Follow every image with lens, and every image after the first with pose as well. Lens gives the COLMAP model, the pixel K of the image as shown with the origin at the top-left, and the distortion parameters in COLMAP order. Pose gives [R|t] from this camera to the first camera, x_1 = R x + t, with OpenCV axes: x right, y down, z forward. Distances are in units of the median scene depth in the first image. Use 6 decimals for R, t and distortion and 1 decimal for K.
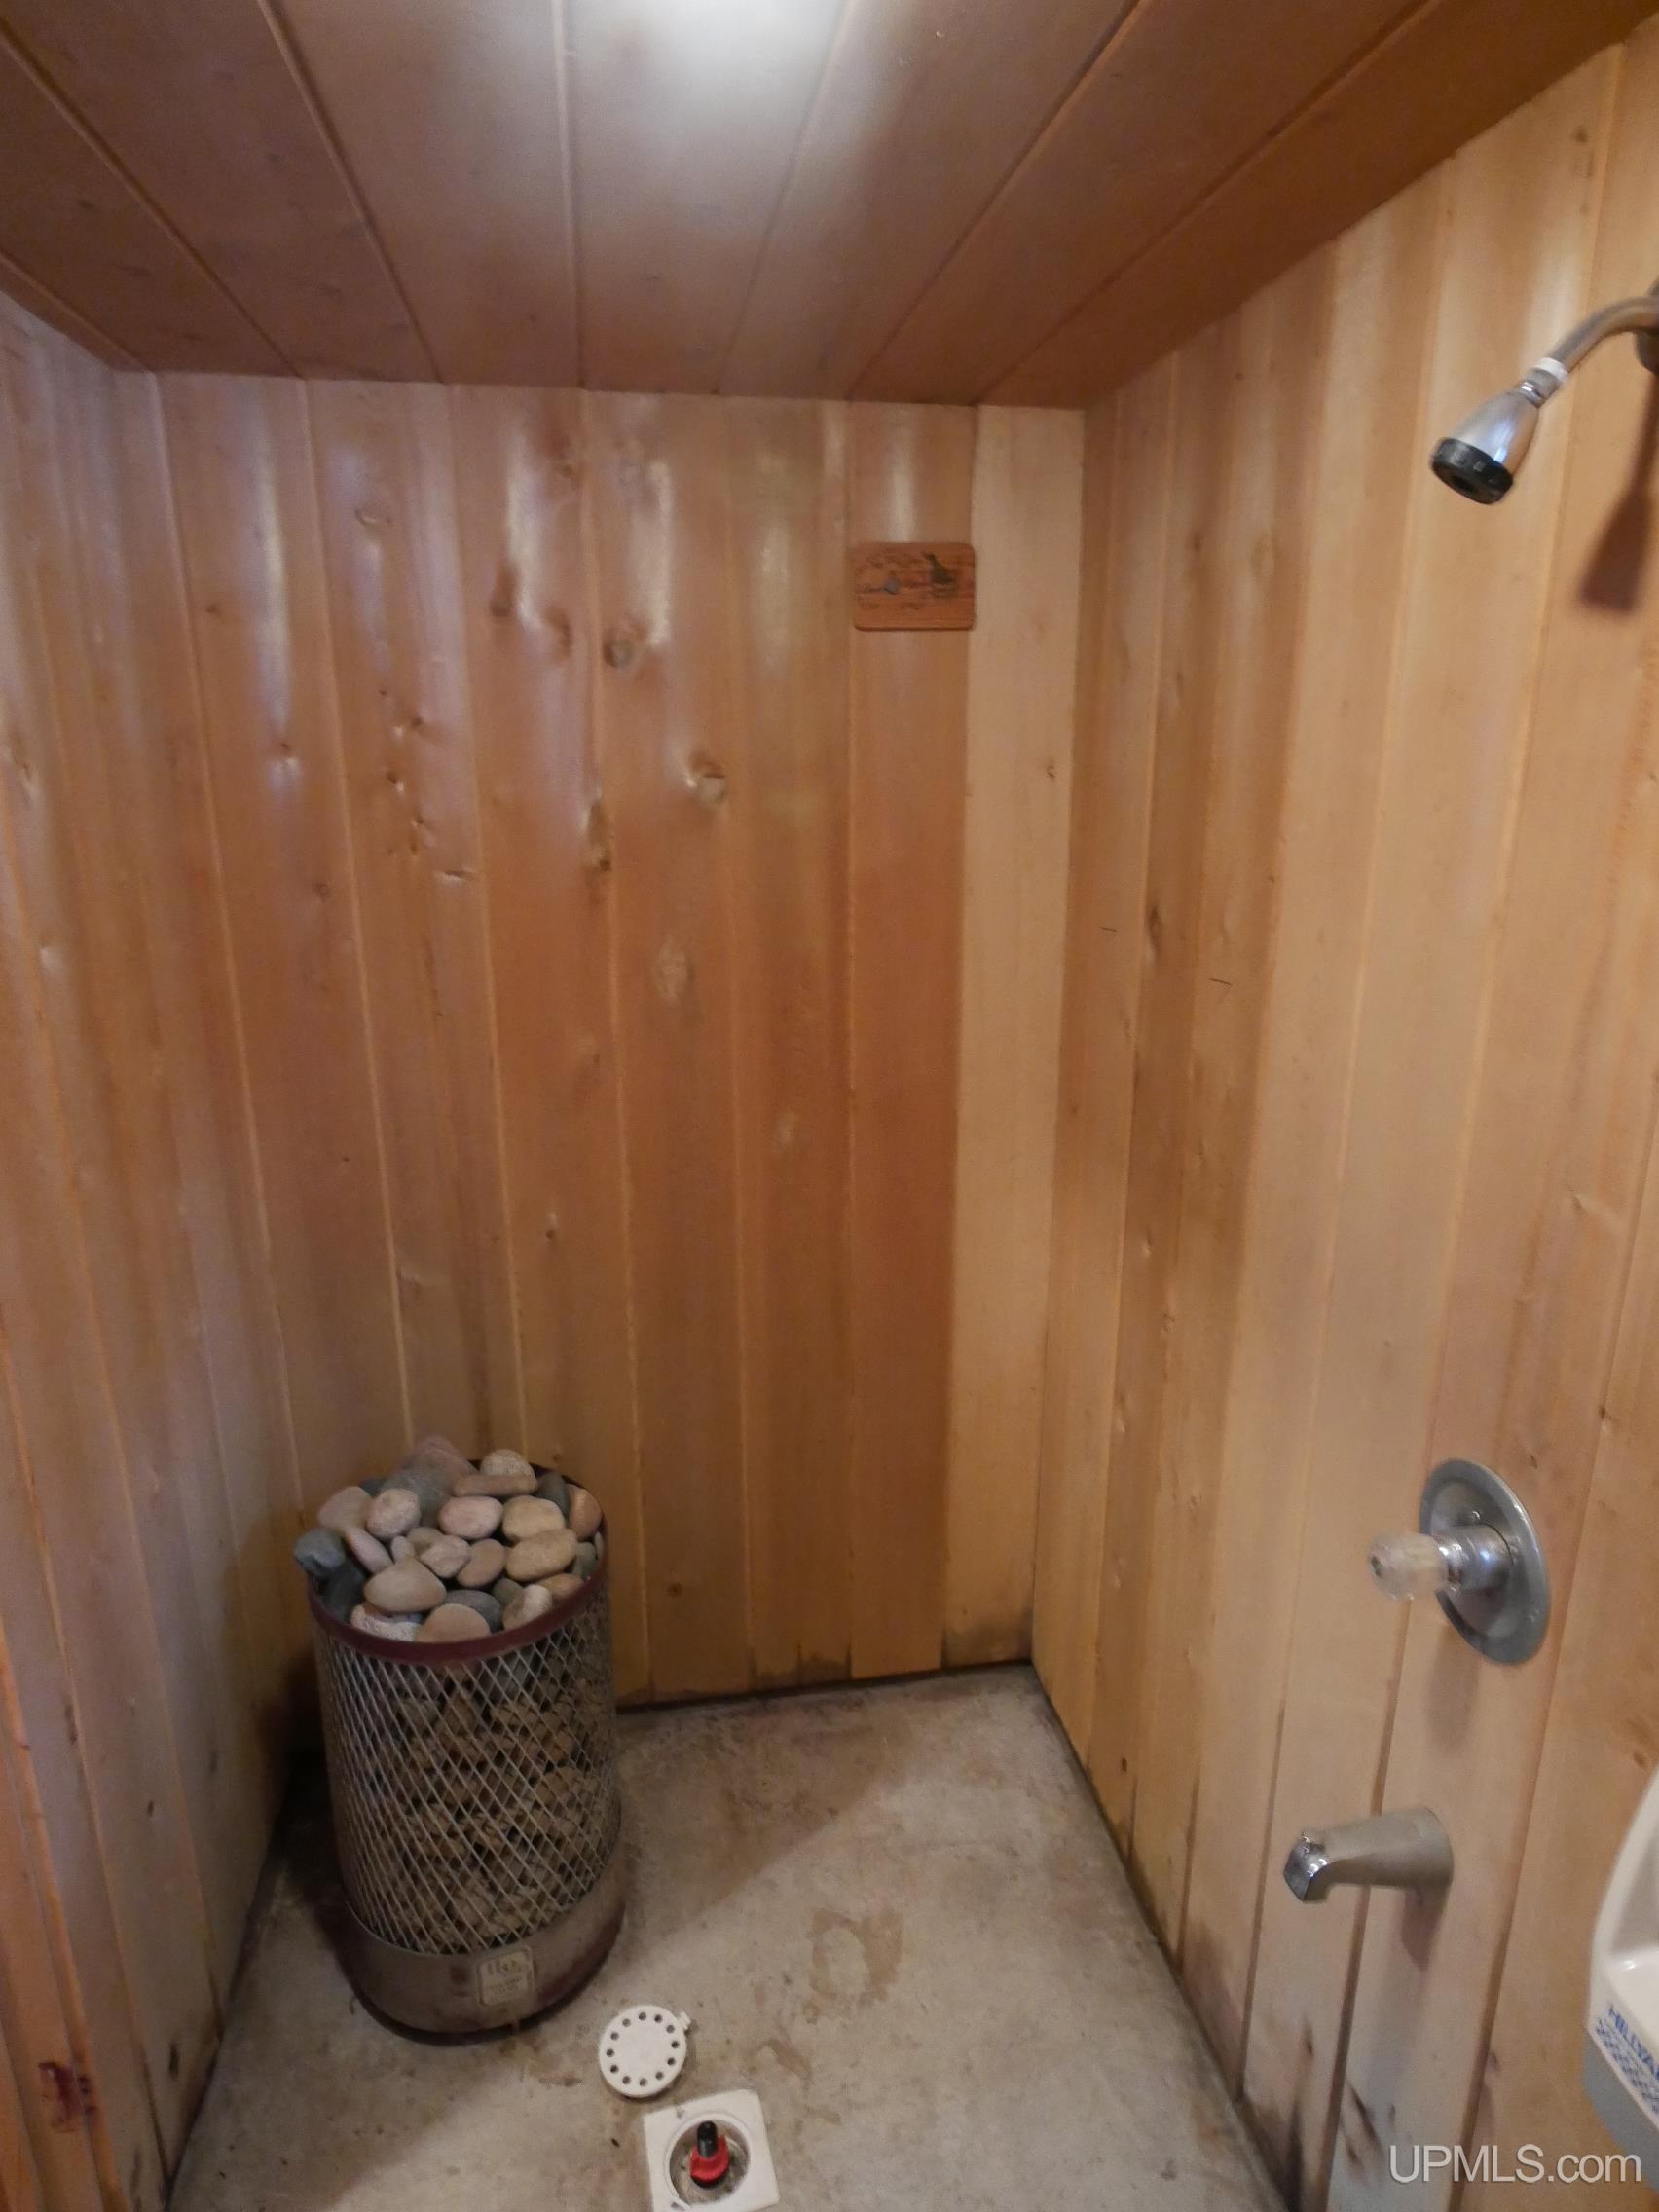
lens RADIAL K [[1266.9, 0, 828.7], [0, 1266.9, 1103.7], [0, 0, 1]] dist [-0.002603, -0.000199]
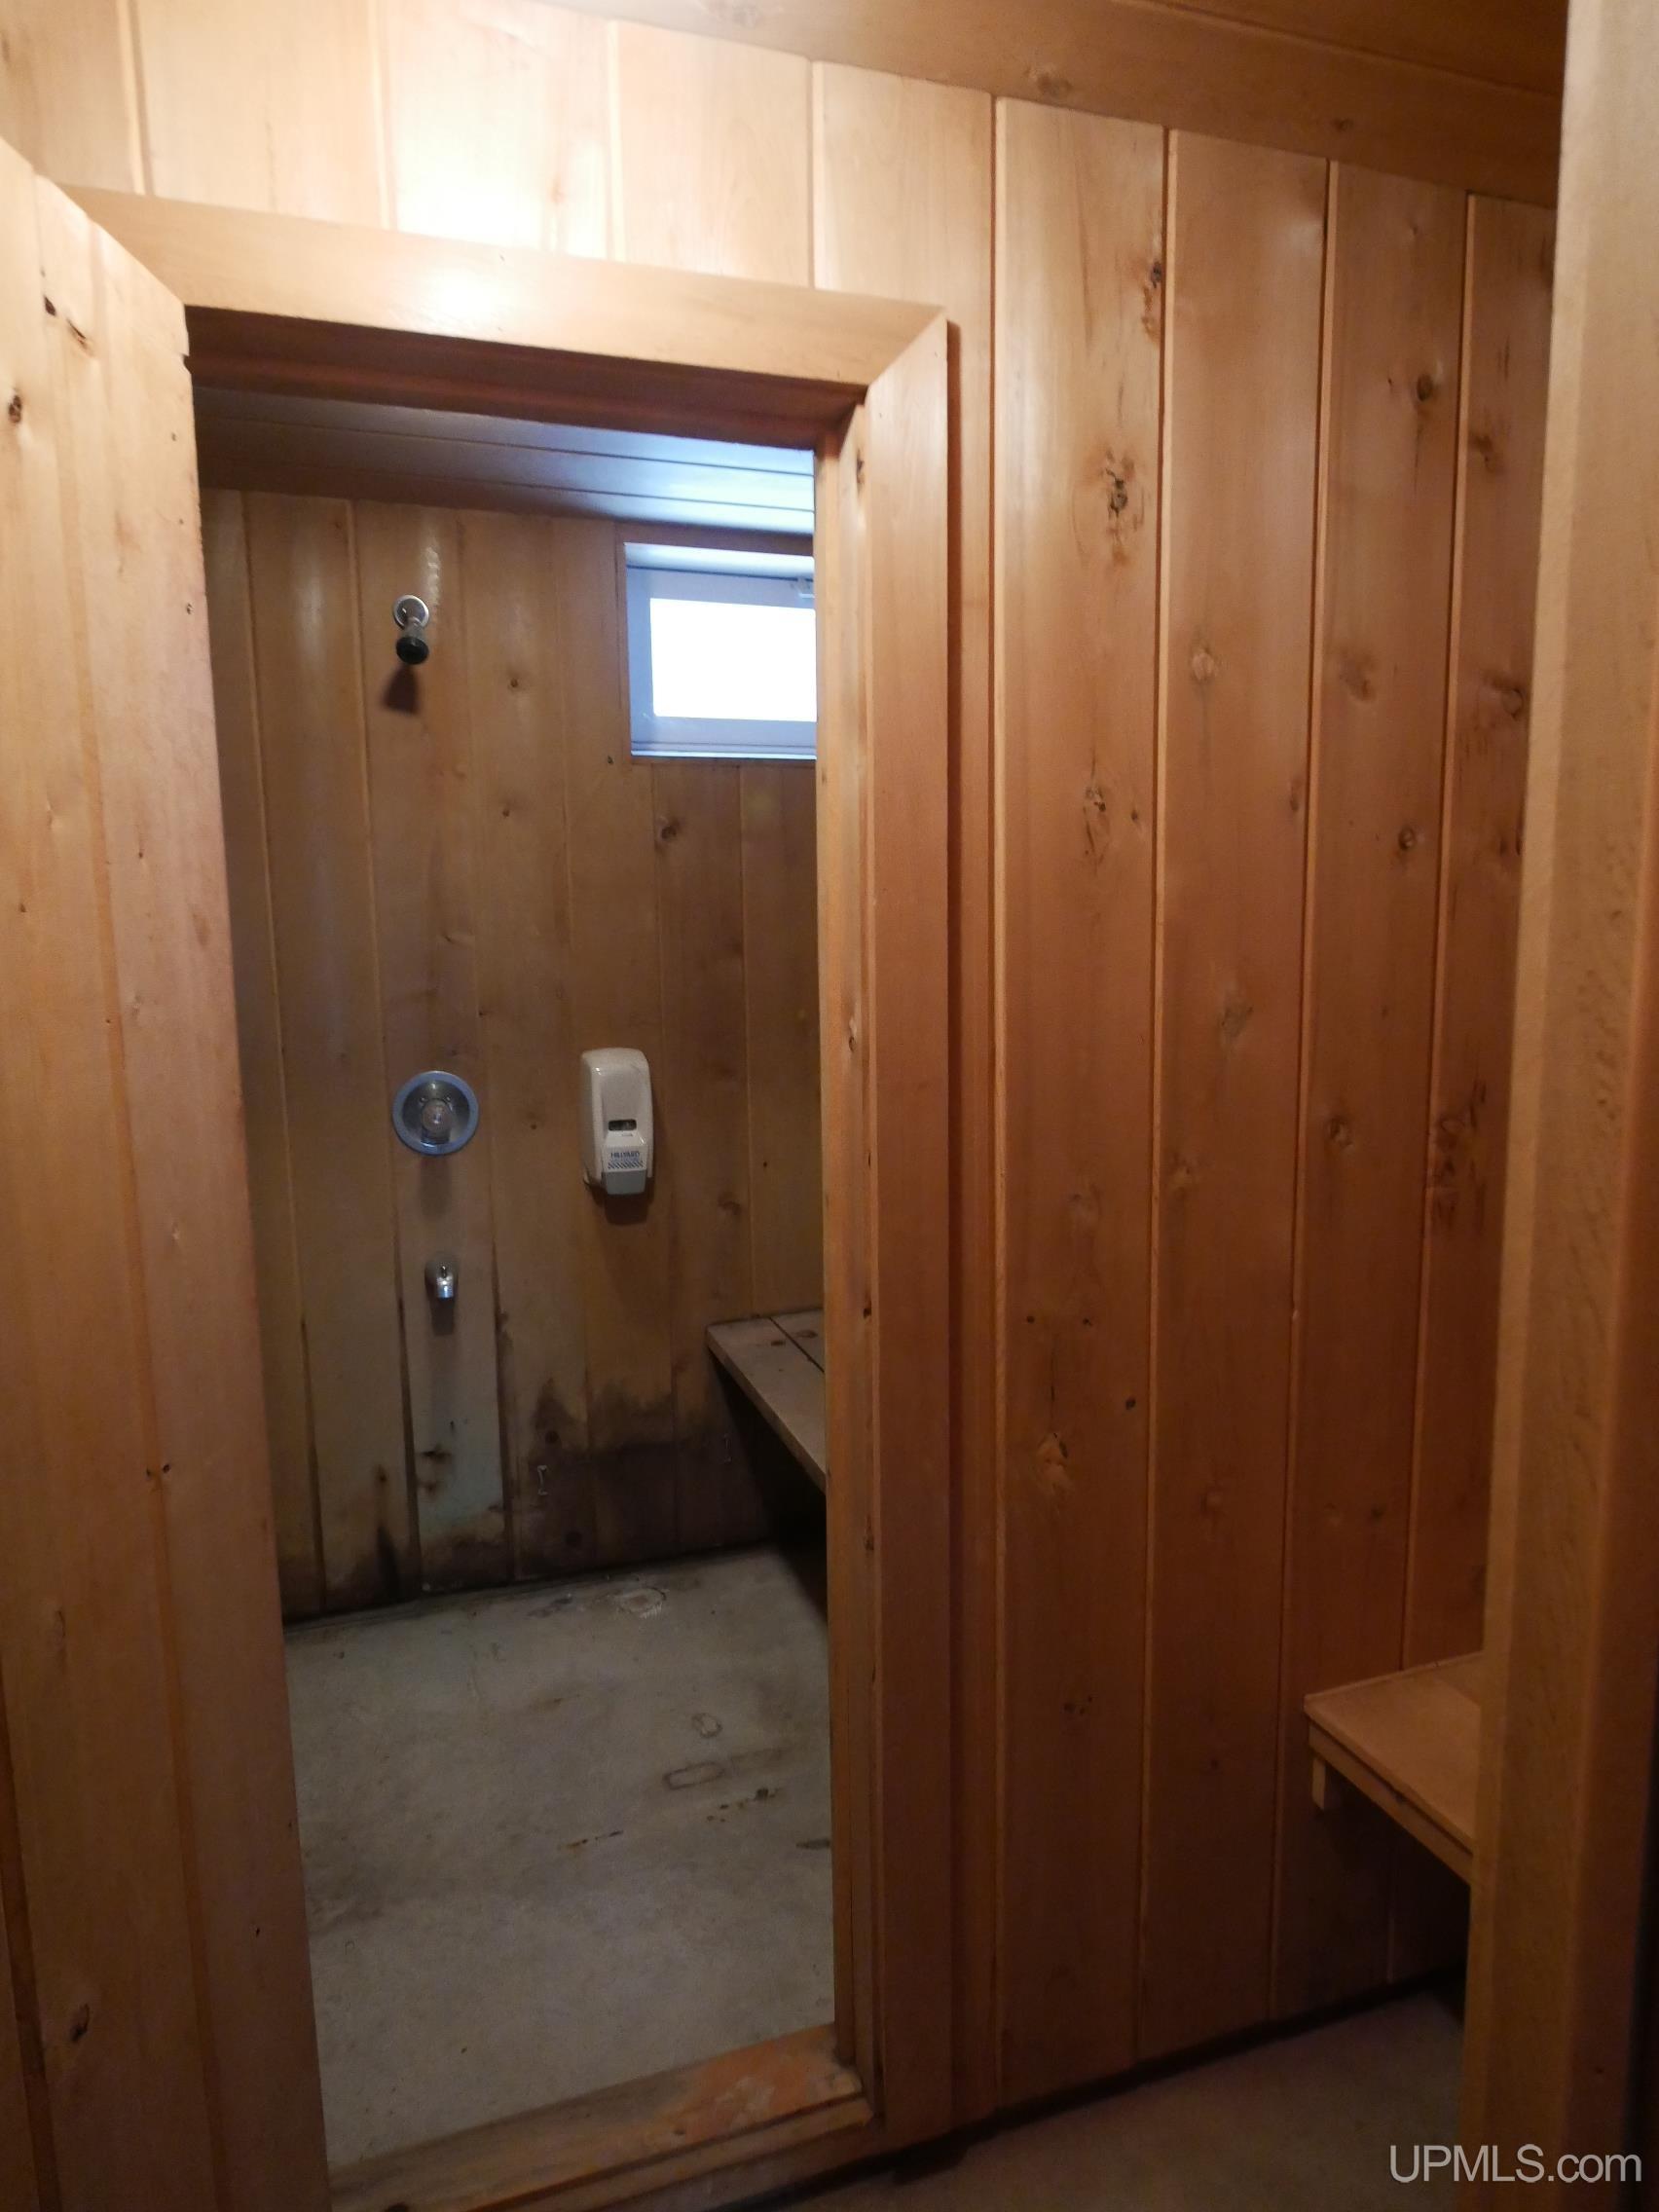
lens RADIAL K [[1266.9, 0, 832.9], [0, 1266.9, 1107.6], [0, 0, 1]] dist [-0.002603, -0.000199]
pose [[-0.172560, -0.139901, 0.975013, -2.014634], [0.277933, 0.942724, 0.184458, 0.136546], [-0.944974, 0.302819, -0.123793, 0.654078]]
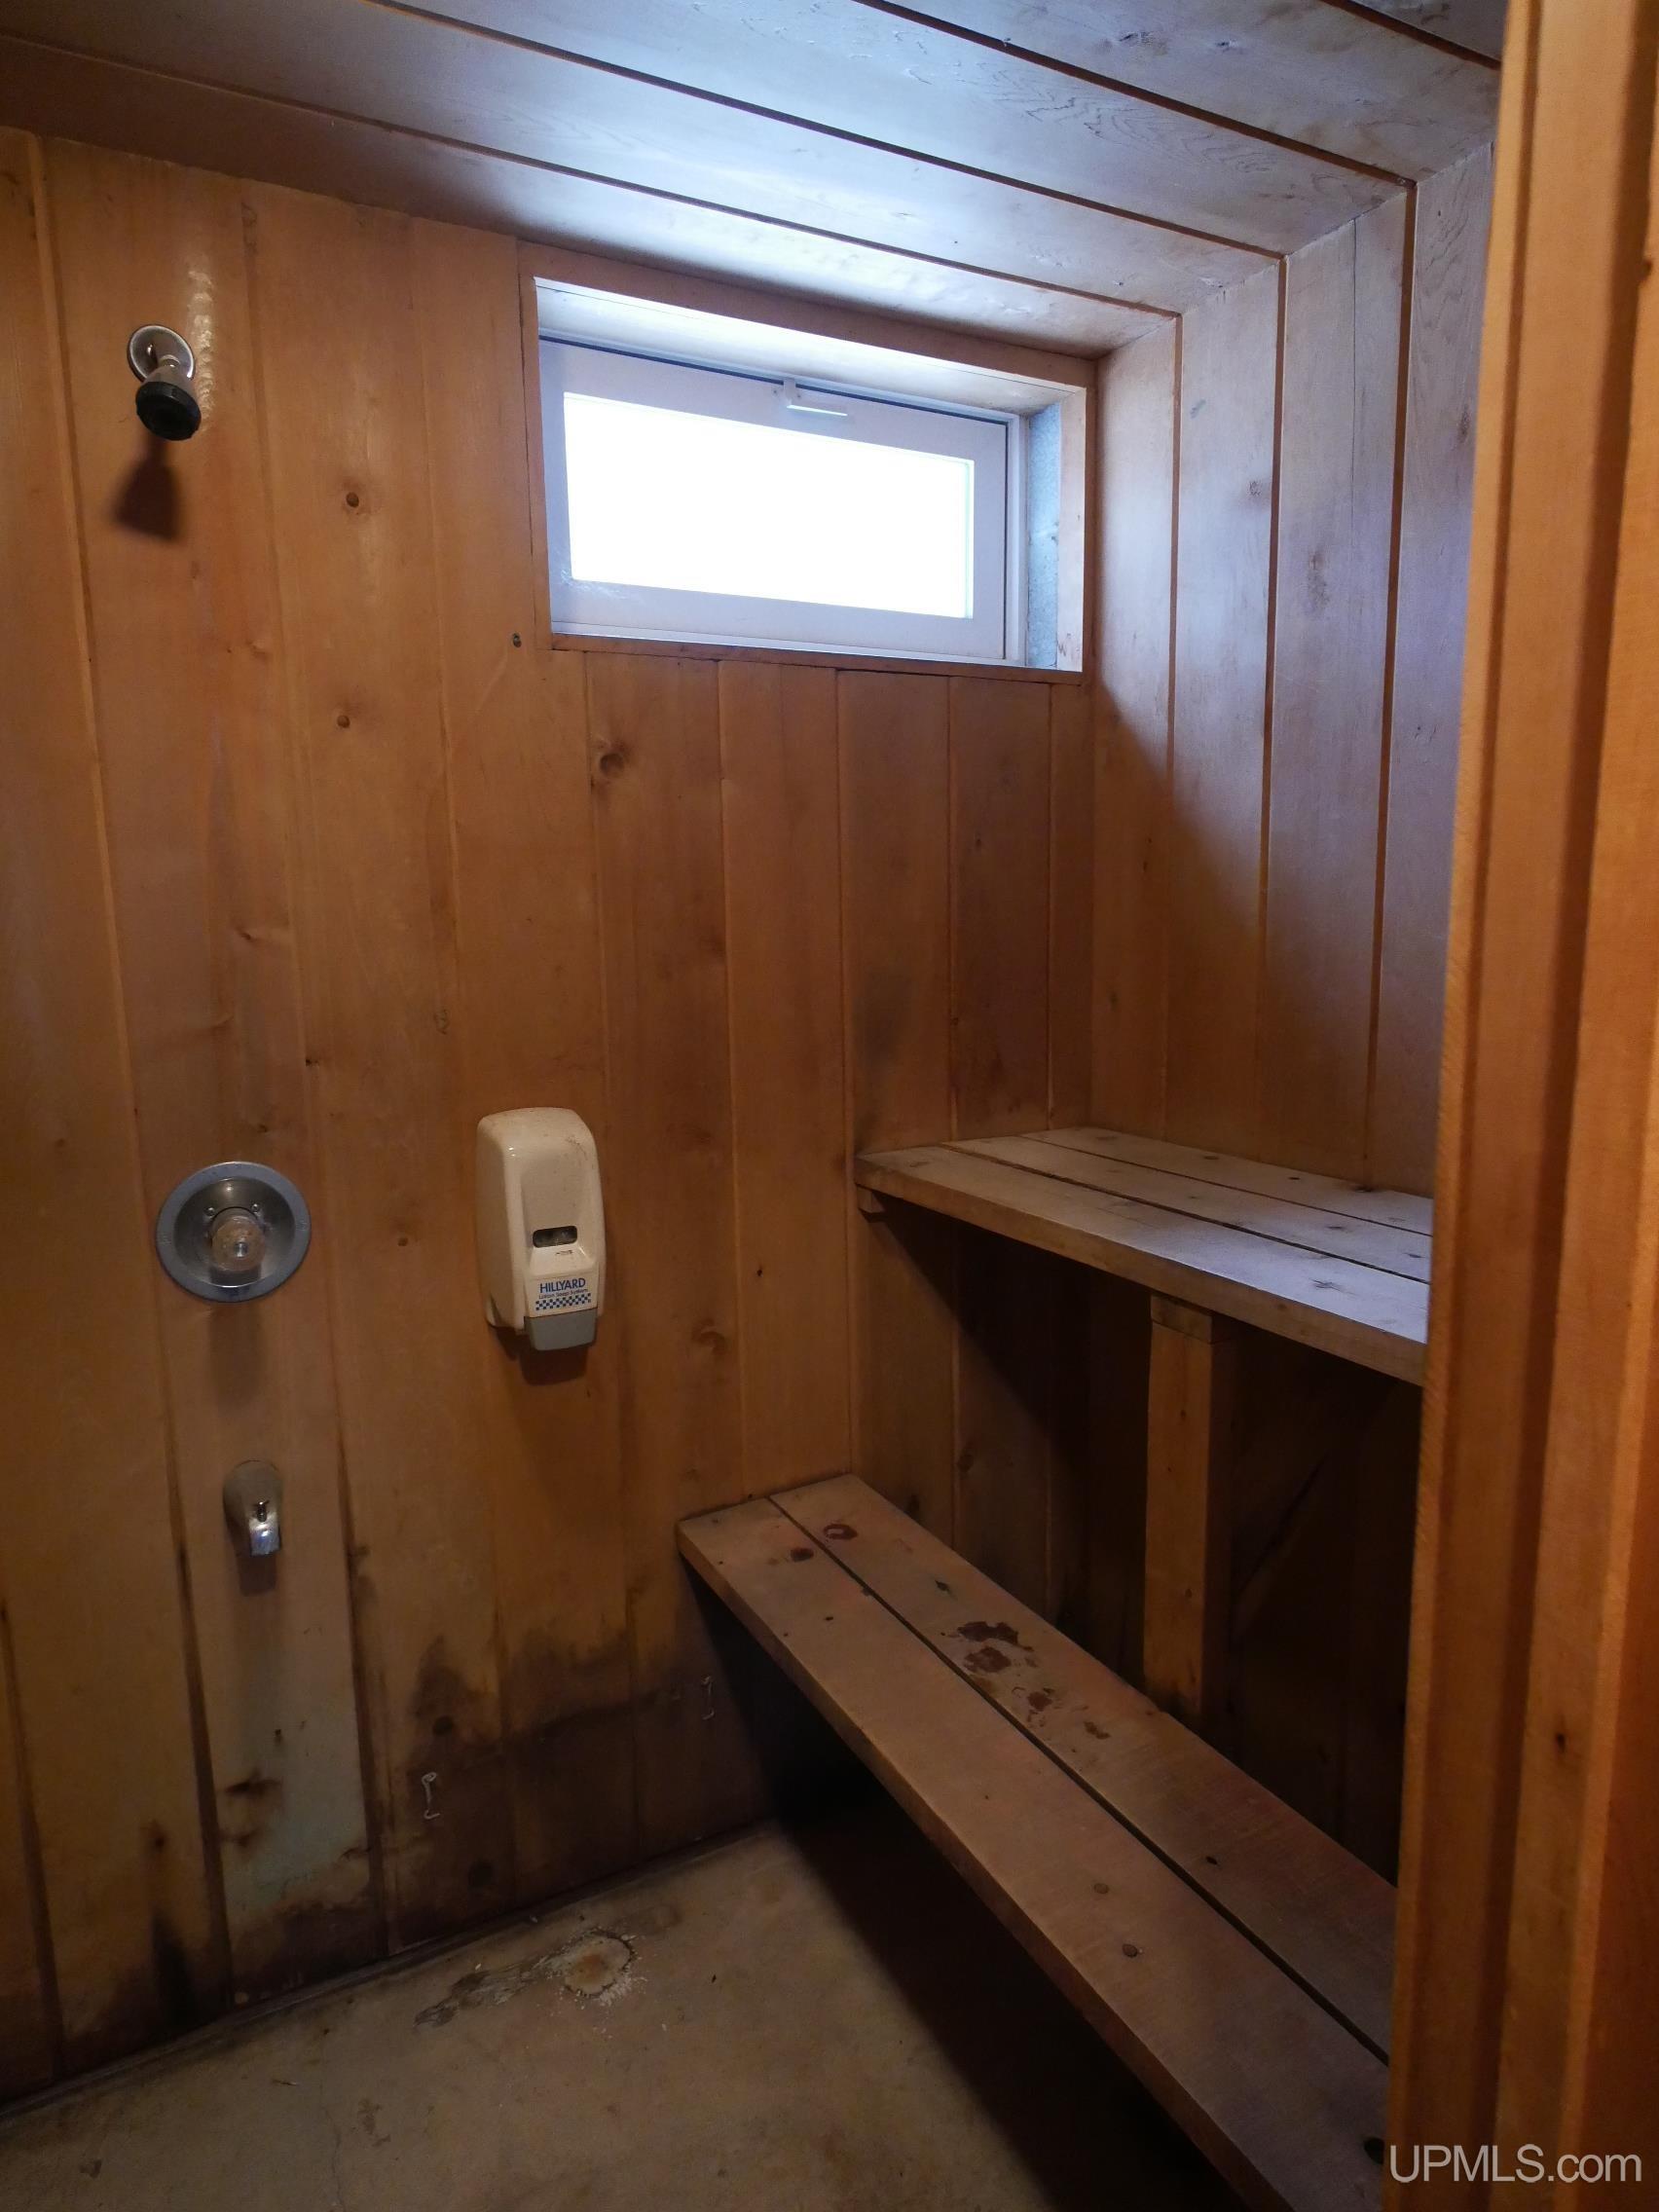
lens RADIAL K [[1266.9, 0, 819.1], [0, 1266.9, 1099.9], [0, 0, 1]] dist [-0.002603, -0.000199]
pose [[-0.322794, -0.139376, 0.936151, -1.023411], [0.274032, 0.932971, 0.233391, 0.088478], [-0.905931, 0.331873, -0.262964, 0.807944]]
